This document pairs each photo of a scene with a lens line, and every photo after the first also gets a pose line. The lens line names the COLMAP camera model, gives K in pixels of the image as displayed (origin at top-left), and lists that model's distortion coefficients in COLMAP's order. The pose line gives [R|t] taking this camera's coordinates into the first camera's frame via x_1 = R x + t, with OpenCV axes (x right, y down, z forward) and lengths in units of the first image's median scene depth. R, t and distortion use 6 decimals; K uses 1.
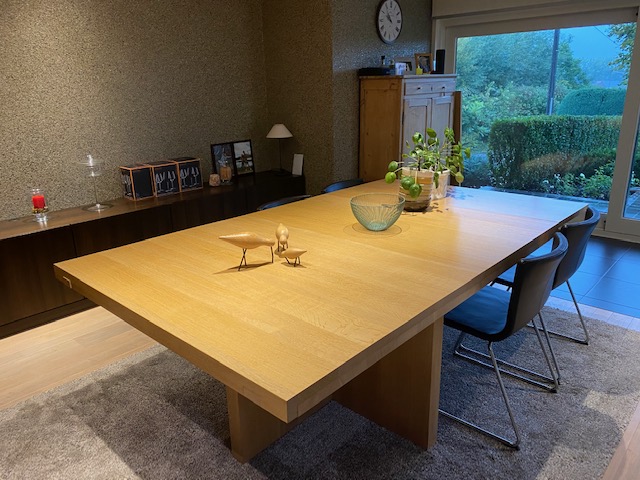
lens RADIAL K [[486.6, 0, 320.0], [0, 486.6, 240.0], [0, 0, 1]] dist [-0.006117, -0.003732]
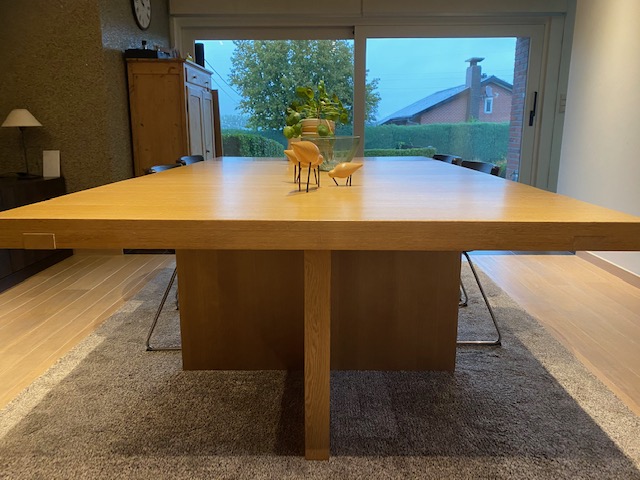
lens RADIAL K [[492.5, 0, 320.0], [0, 492.5, 240.0], [0, 0, 1]] dist [-0.003174, -0.003029]
pose [[0.729918, -0.118050, 0.673264, -0.282164], [0.189451, 0.981324, -0.033328, 0.069825], [-0.656756, 0.151877, 0.738651, 0.180772]]
